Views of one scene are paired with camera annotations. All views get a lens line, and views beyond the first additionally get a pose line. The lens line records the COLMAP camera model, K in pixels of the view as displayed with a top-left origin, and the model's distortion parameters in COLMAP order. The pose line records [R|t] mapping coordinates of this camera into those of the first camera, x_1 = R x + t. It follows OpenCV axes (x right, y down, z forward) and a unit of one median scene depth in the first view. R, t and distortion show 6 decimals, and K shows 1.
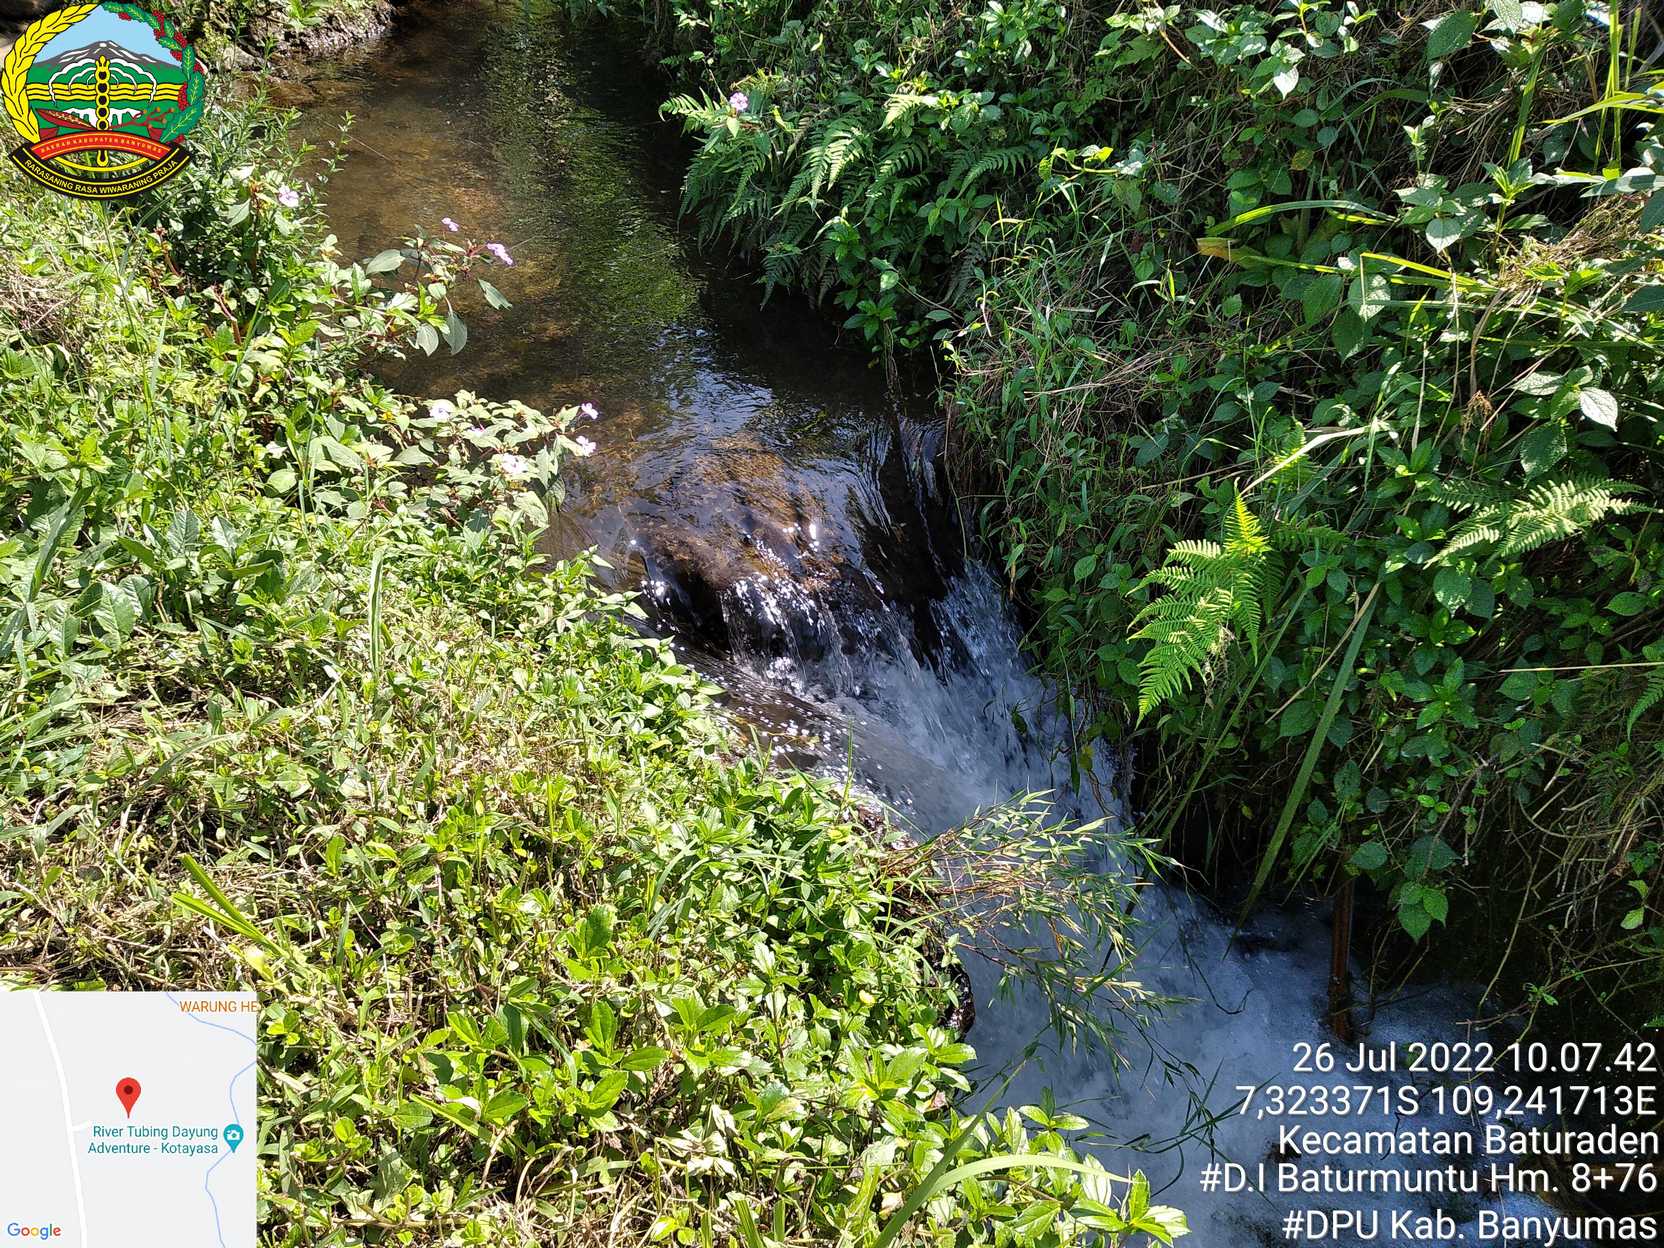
lens RADIAL K [[1388.6, 0, 840.7], [0, 1388.6, 633.1], [0, 0, 1]] dist [0.049895, -0.131330]
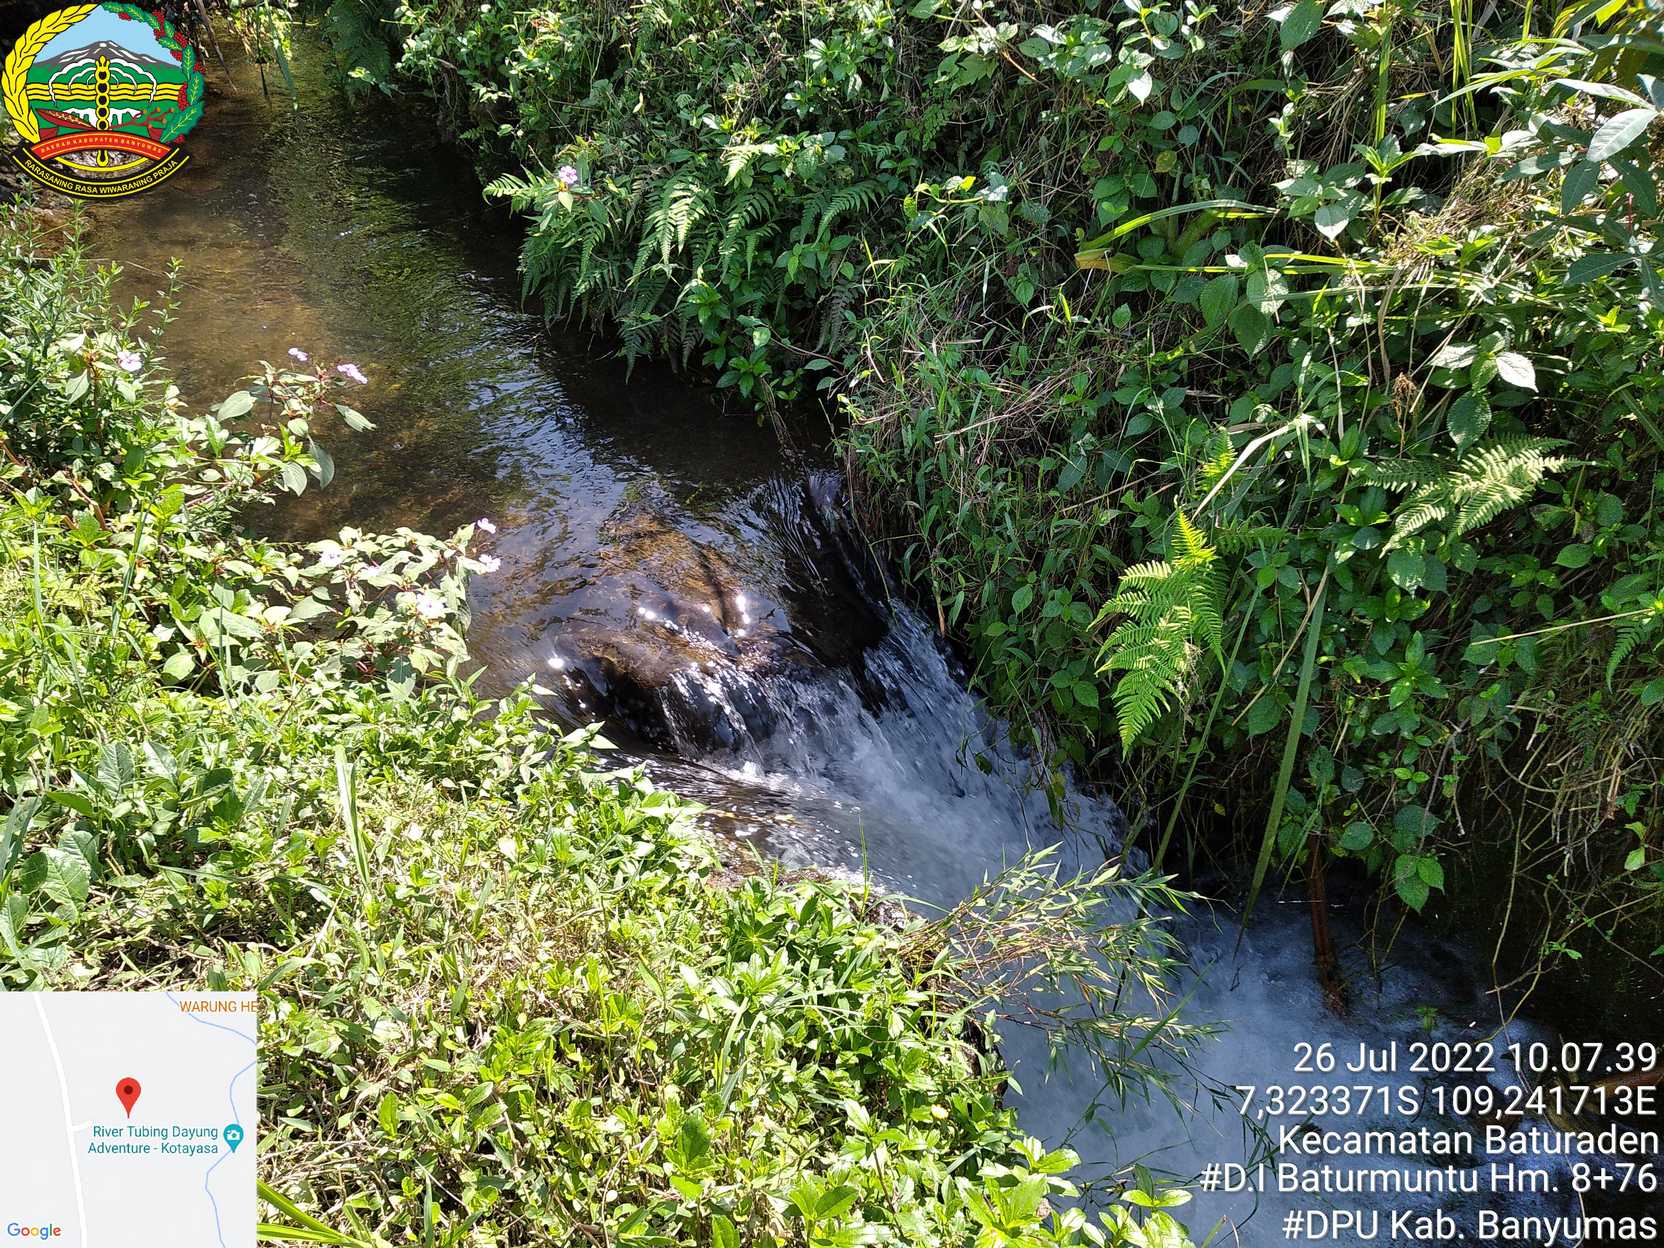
lens RADIAL K [[1388.6, 0, 825.2], [0, 1388.6, 620.4], [0, 0, 1]] dist [0.049895, -0.131330]
pose [[0.978517, -0.177740, 0.104465, -0.073619], [0.178699, 0.983904, 0.000187, -0.063182], [-0.102817, 0.018484, 0.994529, 0.039679]]
